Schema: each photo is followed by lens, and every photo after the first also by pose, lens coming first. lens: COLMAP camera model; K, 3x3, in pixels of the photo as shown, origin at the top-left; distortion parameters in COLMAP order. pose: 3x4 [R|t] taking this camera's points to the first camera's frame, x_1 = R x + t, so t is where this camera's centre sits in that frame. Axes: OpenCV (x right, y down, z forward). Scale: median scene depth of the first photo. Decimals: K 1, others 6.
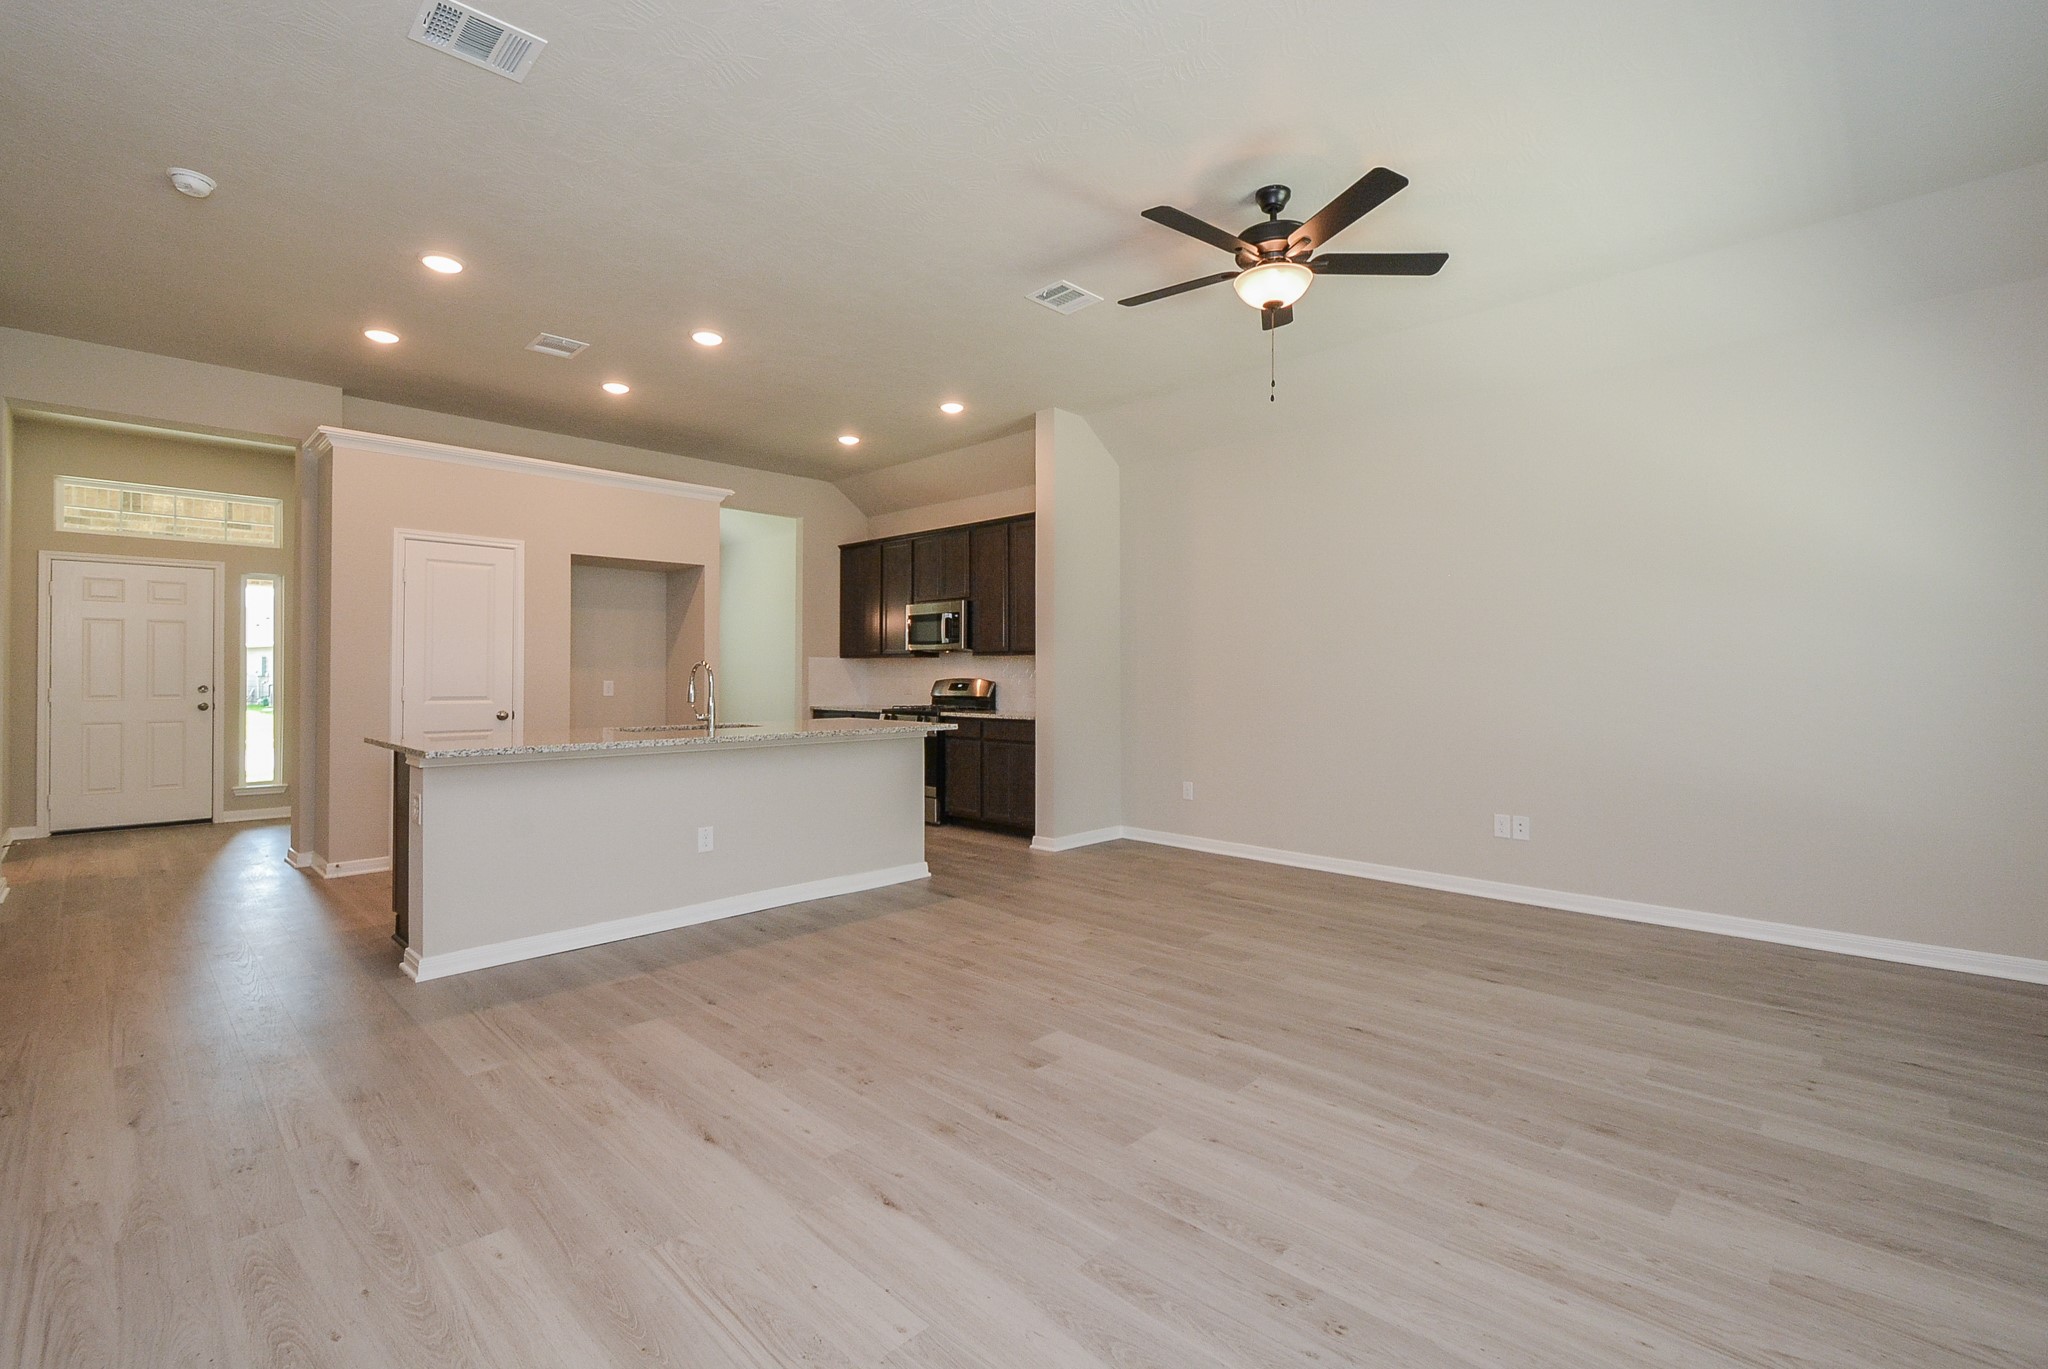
lens RADIAL K [[909.4, 0, 1031.6], [0, 909.4, 663.1], [0, 0, 1]] dist [-0.000004, -0.001696]
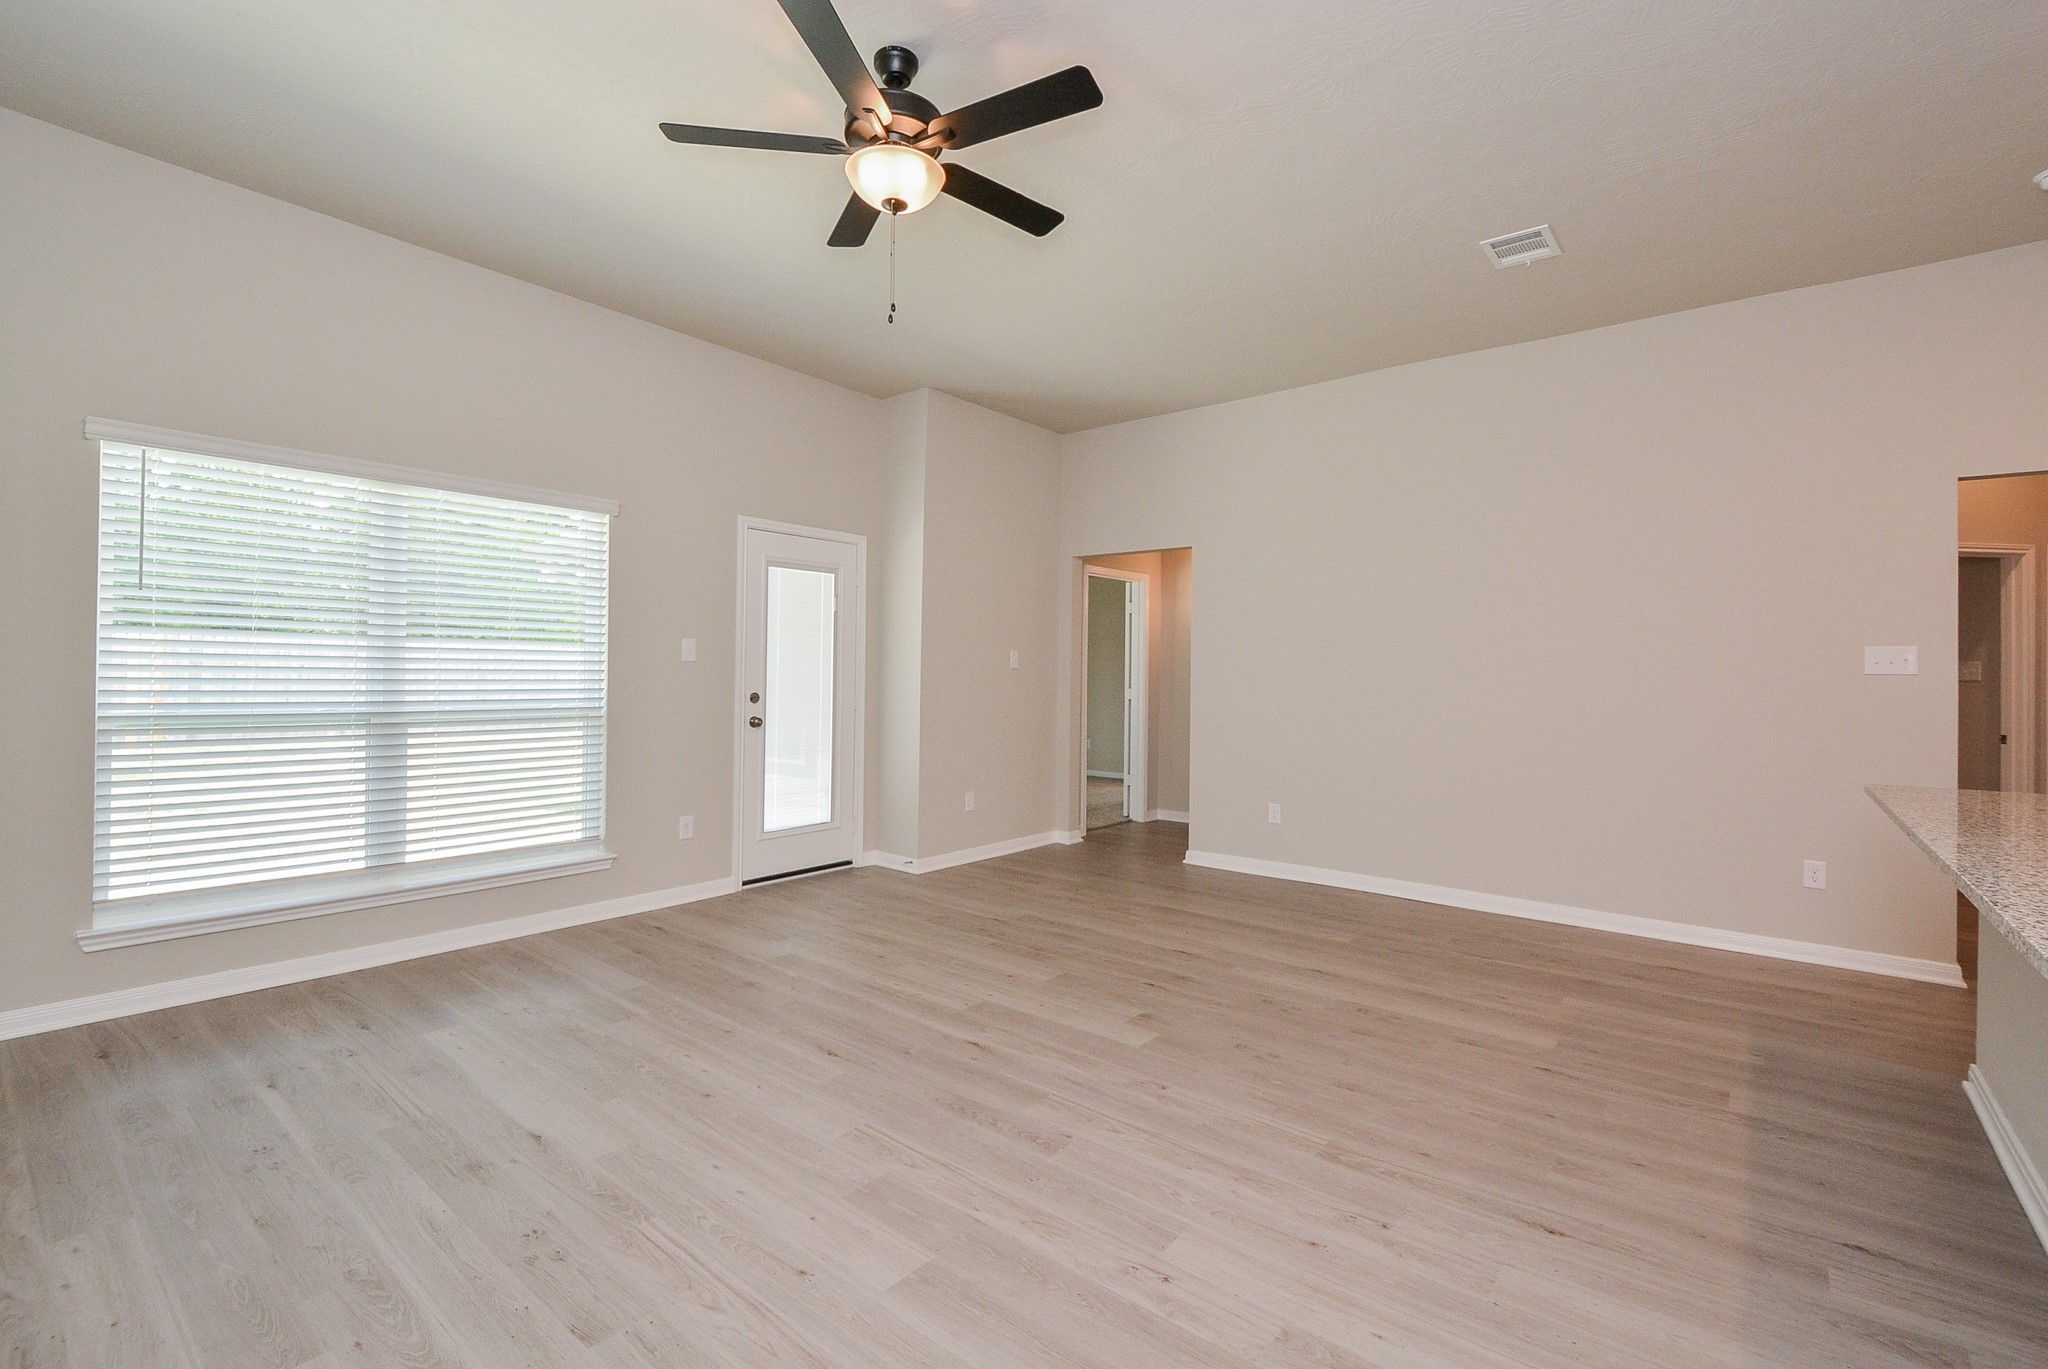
lens RADIAL K [[896.3, 0, 1029.9], [0, 896.3, 668.8], [0, 0, 1]] dist [0.007210, -0.008217]
pose [[-0.996136, -0.013793, -0.086730, 0.204925], [-0.011882, 0.999676, -0.022502, 0.014018], [0.087012, -0.021385, -0.995978, 1.702982]]
